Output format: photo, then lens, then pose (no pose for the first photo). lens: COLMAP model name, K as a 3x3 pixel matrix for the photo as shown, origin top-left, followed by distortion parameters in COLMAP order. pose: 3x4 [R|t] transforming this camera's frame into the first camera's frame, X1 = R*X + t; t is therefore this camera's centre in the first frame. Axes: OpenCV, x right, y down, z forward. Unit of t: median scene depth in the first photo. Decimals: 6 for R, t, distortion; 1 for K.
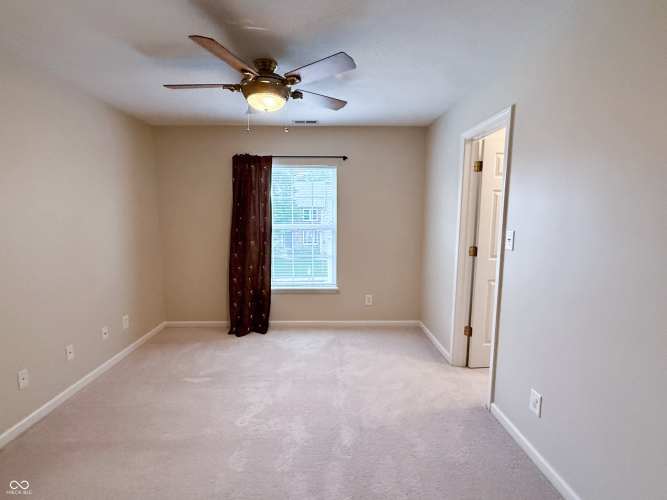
lens RADIAL K [[317.0, 0, 333.5], [0, 317.0, 250.0], [0, 0, 1]] dist [-0.001561, -0.000514]
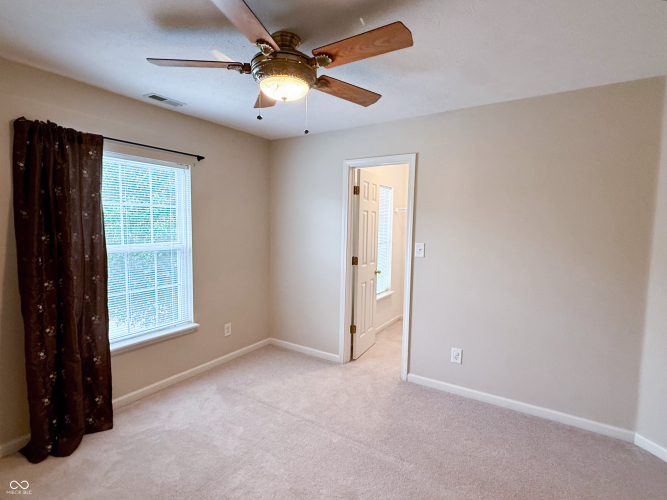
lens RADIAL K [[335.6, 0, 333.5], [0, 335.6, 250.0], [0, 0, 1]] dist [-0.002637, -0.000142]
pose [[0.556292, -0.062328, 0.828646, -0.502174], [0.080801, 0.996515, 0.020711, -0.054288], [-0.827049, 0.055434, 0.559389, 0.279788]]
